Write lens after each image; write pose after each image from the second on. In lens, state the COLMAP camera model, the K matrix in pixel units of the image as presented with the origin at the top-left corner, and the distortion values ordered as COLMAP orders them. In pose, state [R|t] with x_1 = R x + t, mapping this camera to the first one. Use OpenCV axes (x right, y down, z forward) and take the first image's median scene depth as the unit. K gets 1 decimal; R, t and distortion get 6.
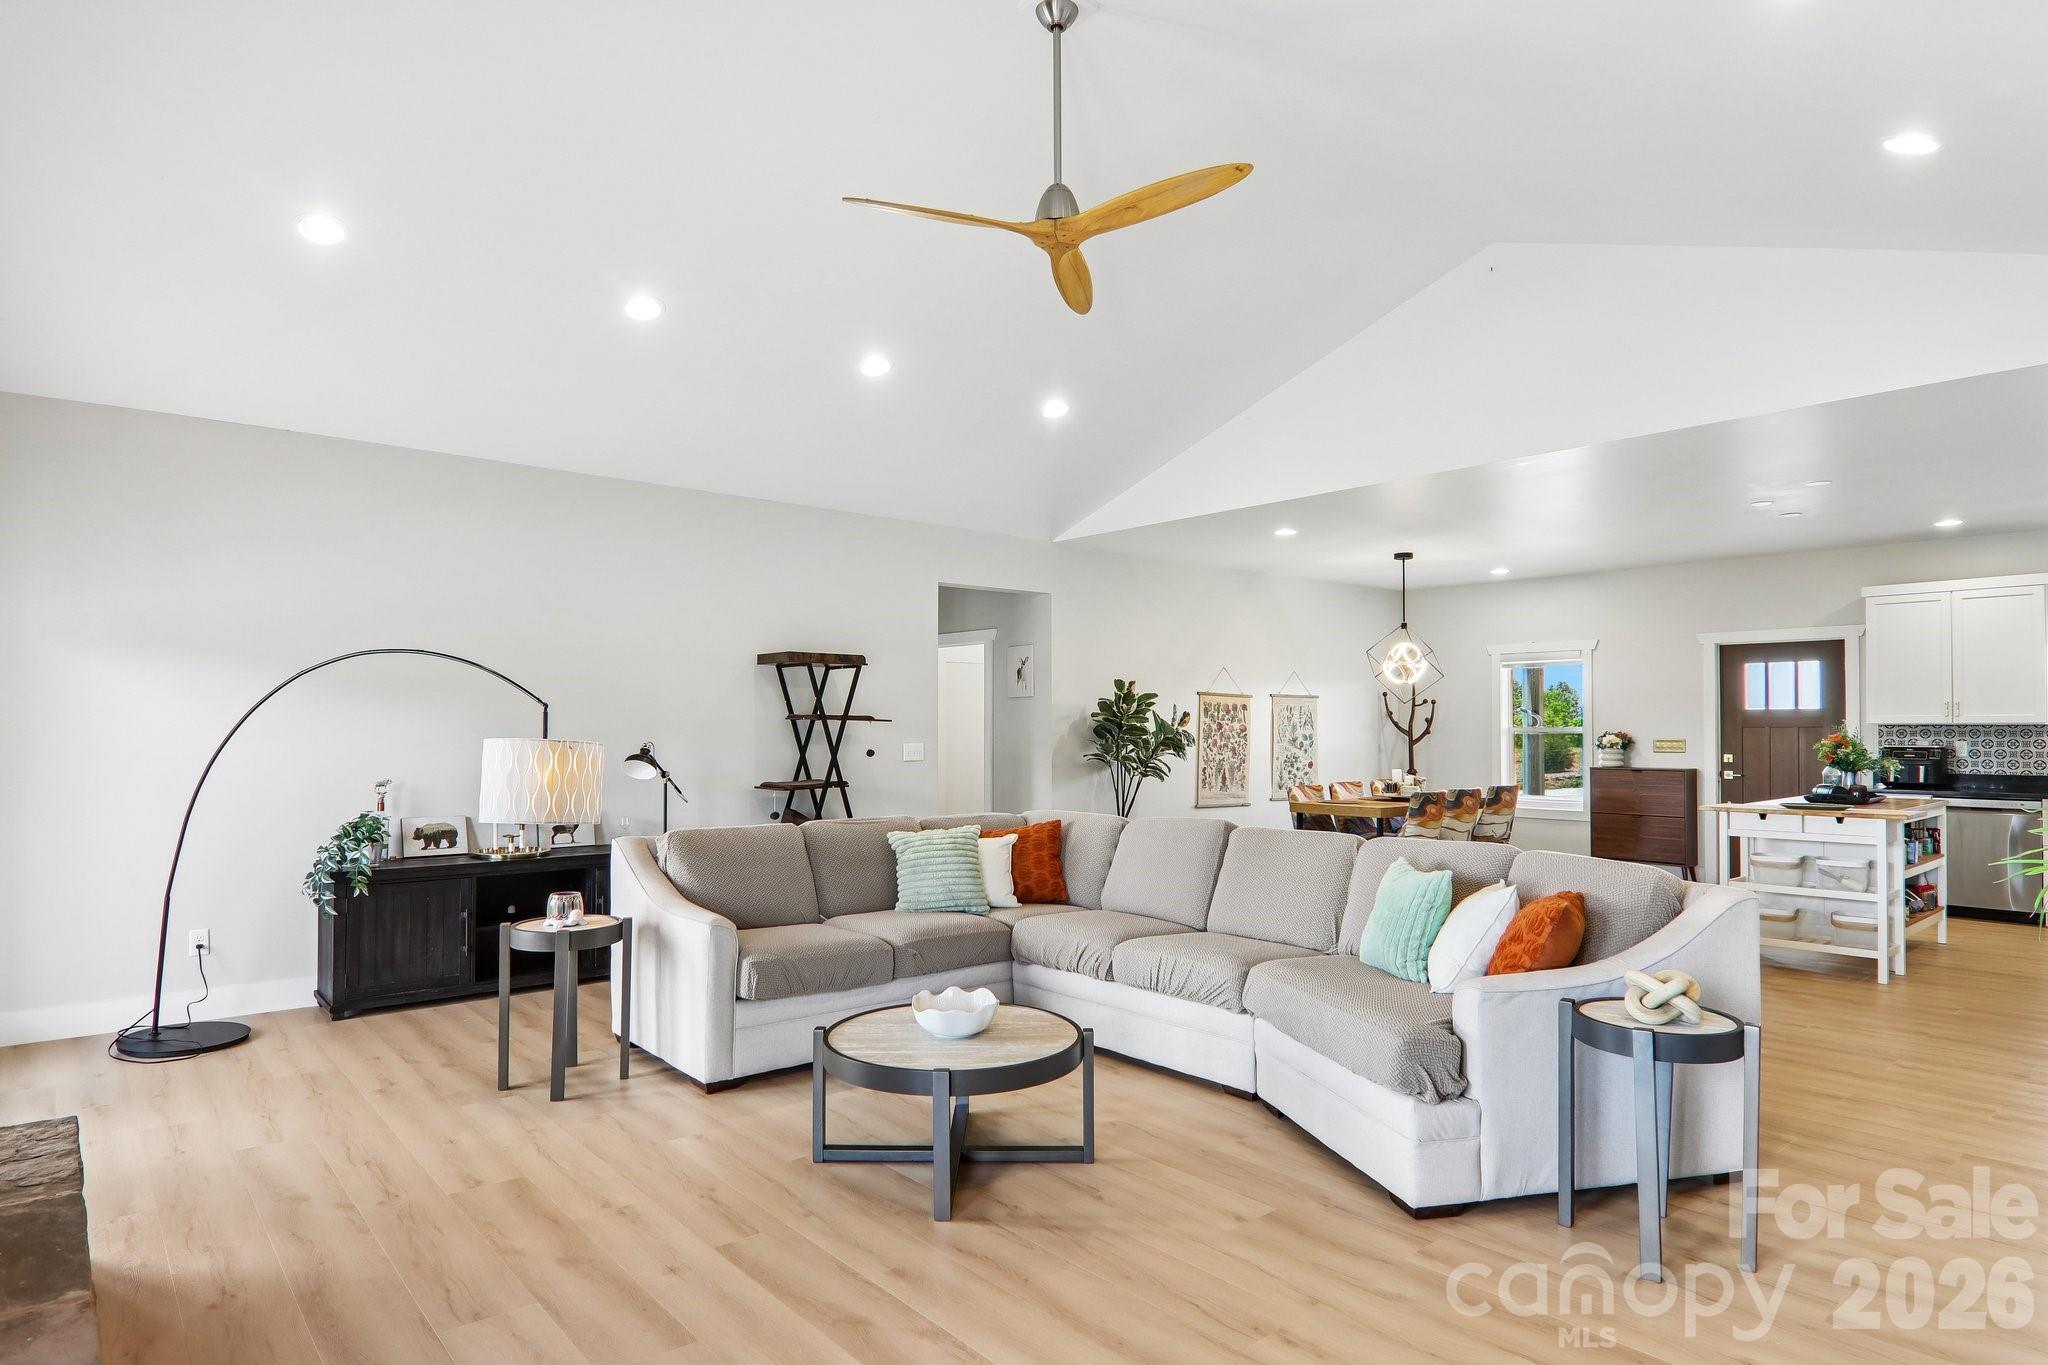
lens RADIAL K [[1148.4, 0, 1020.6], [0, 1148.4, 692.9], [0, 0, 1]] dist [-0.004340, -0.012770]
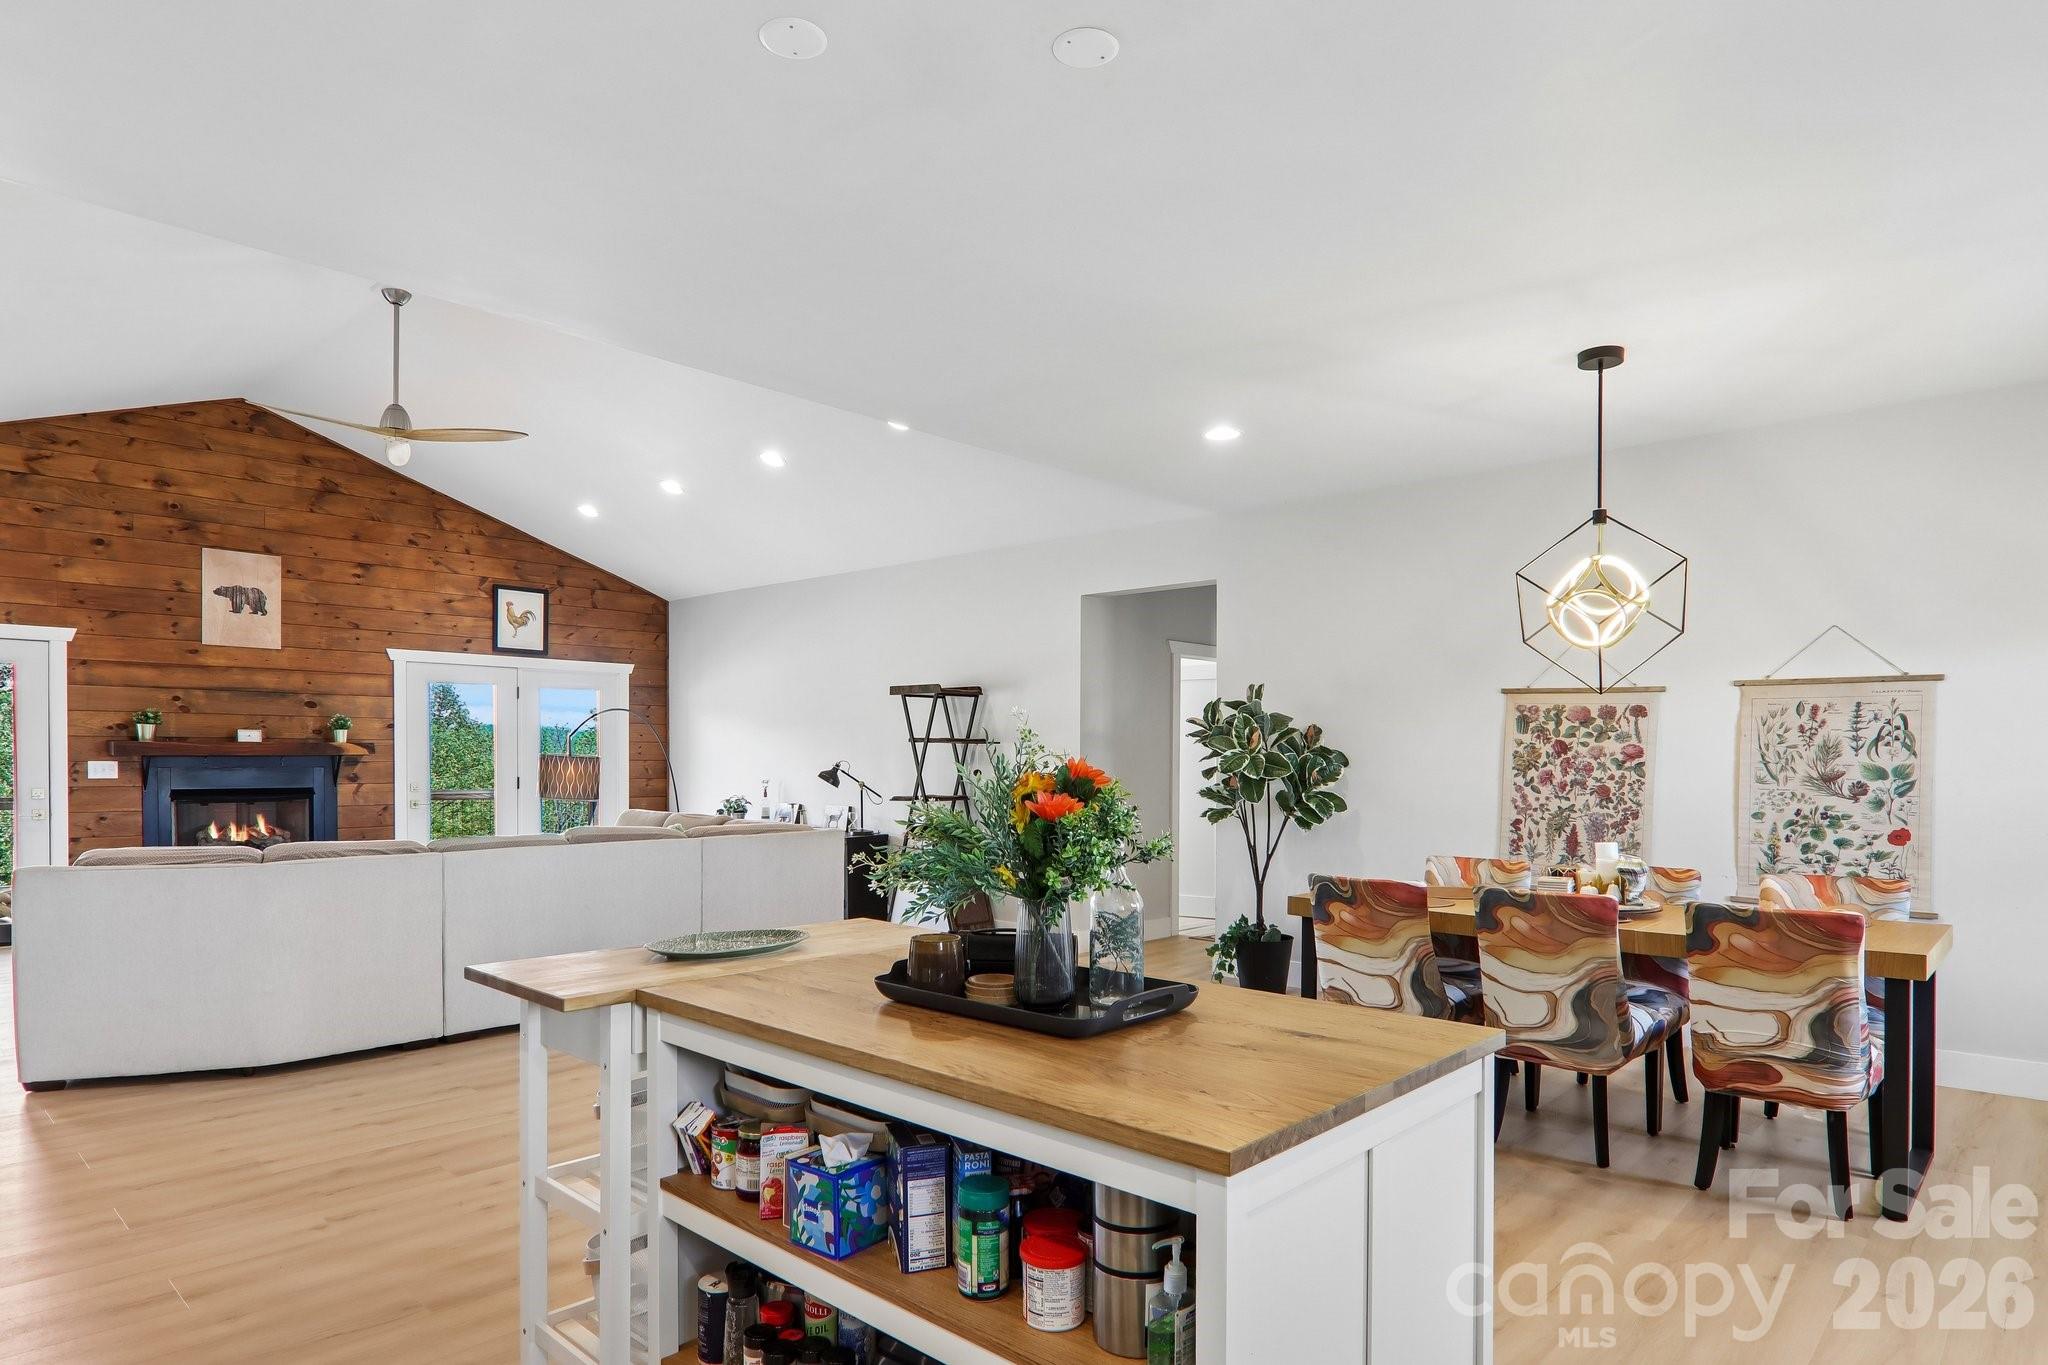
lens RADIAL K [[1148.4, 0, 1029.2], [0, 1148.4, 778.8], [0, 0, 1]] dist [-0.004340, -0.012770]
pose [[0.149930, 0.021429, -0.988464, 0.684292], [0.024423, 0.999380, 0.025370, 0.023757], [0.988395, -0.027945, 0.149314, 0.664720]]
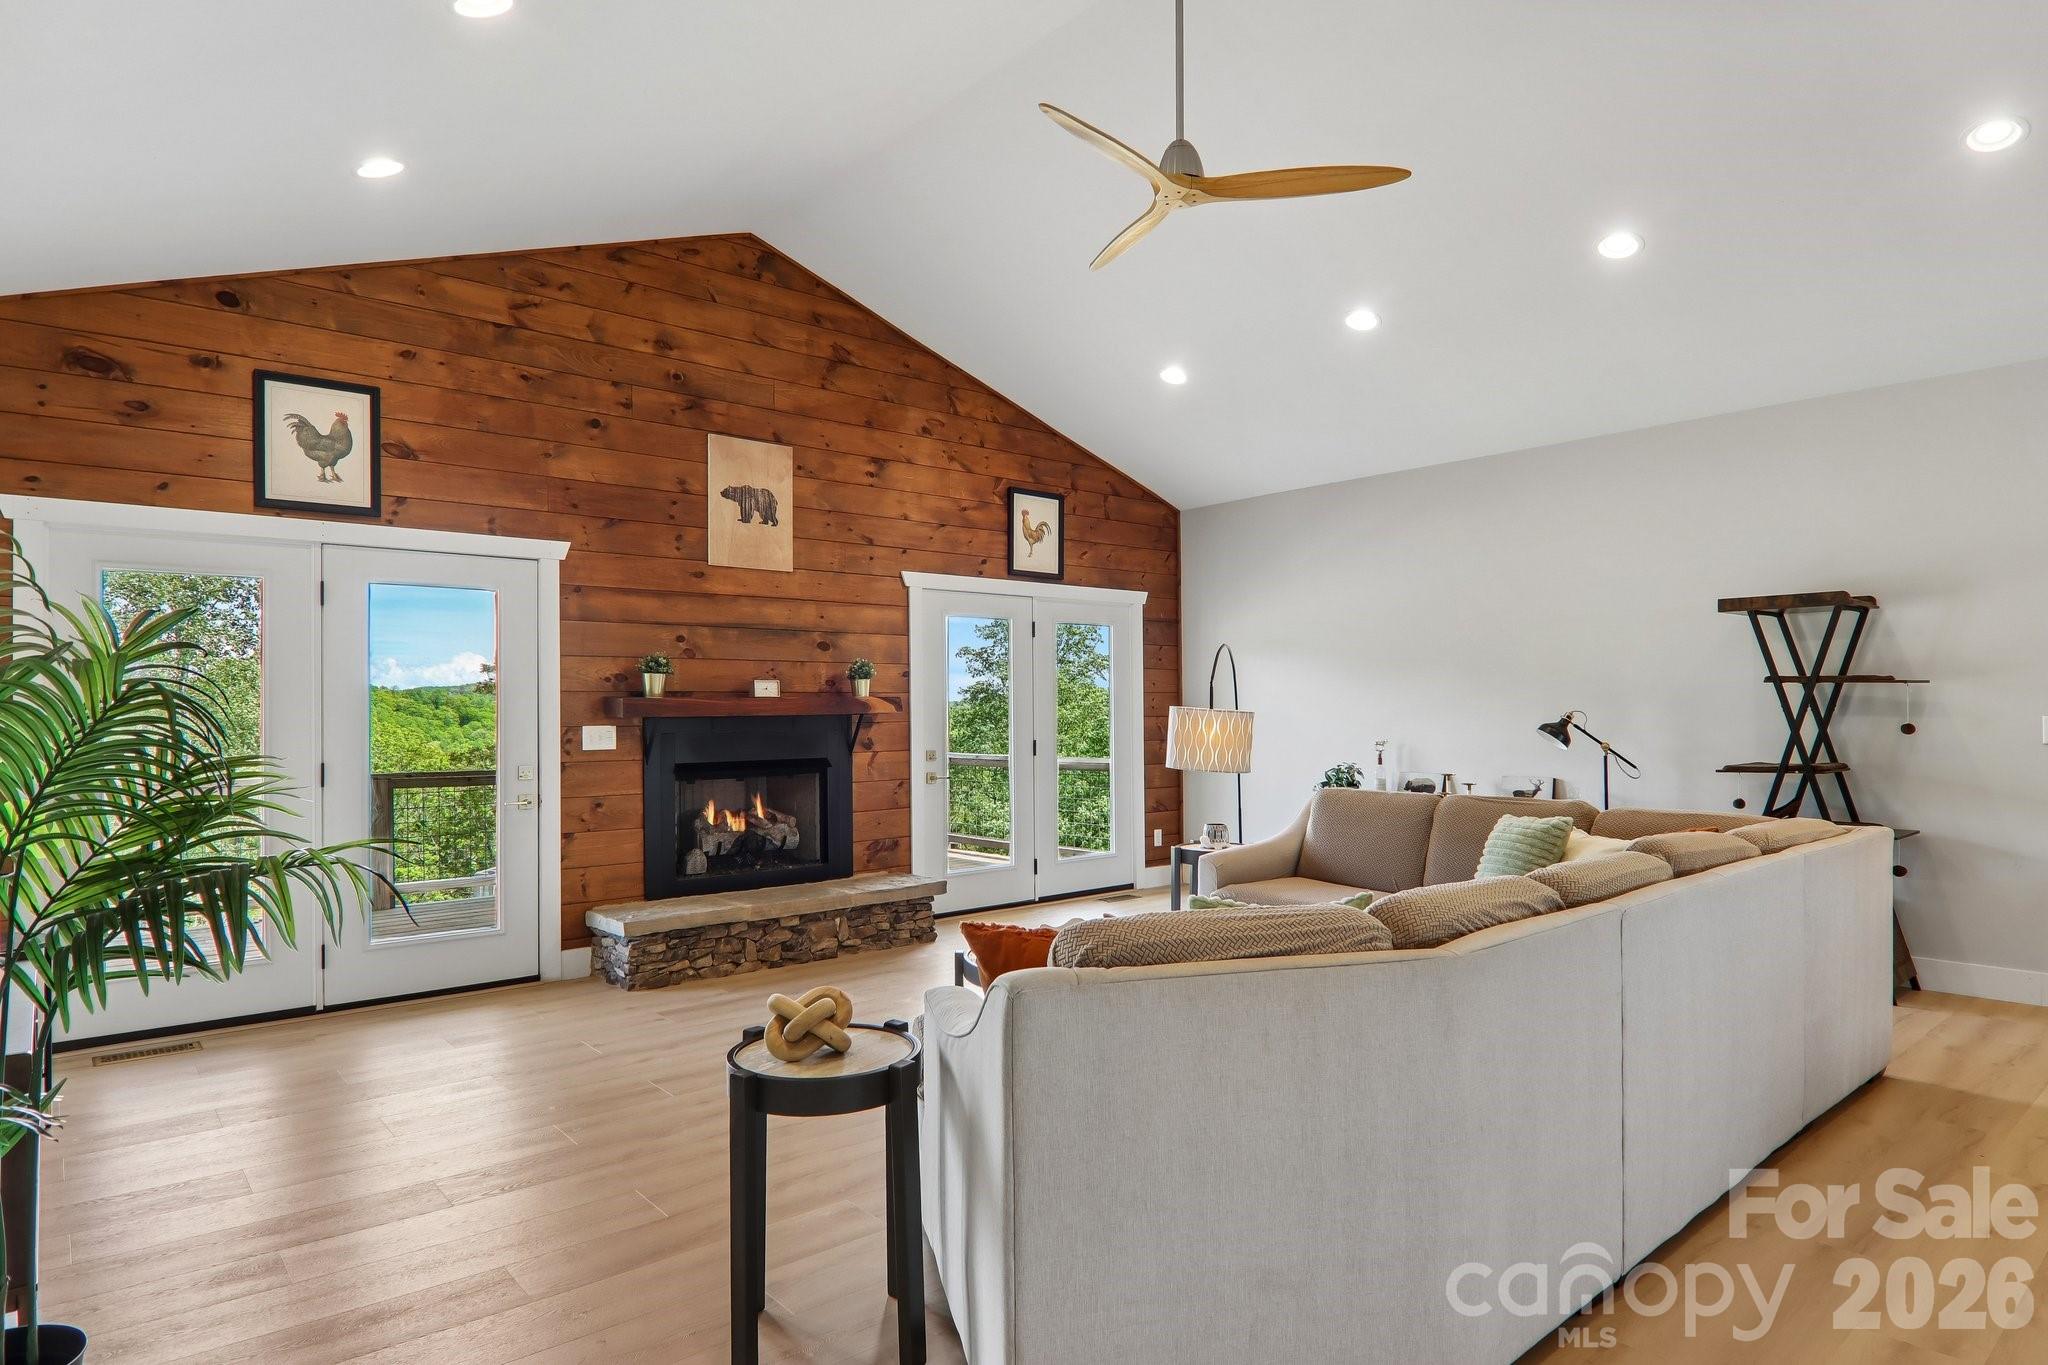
lens RADIAL K [[1148.4, 0, 1037.6], [0, 1148.4, 707.3], [0, 0, 1]] dist [-0.004340, -0.012770]
pose [[0.031396, -0.000447, -0.999507, 0.383958], [0.038225, 0.999269, 0.000754, 0.014440], [0.998776, -0.038230, 0.031391, 0.344565]]
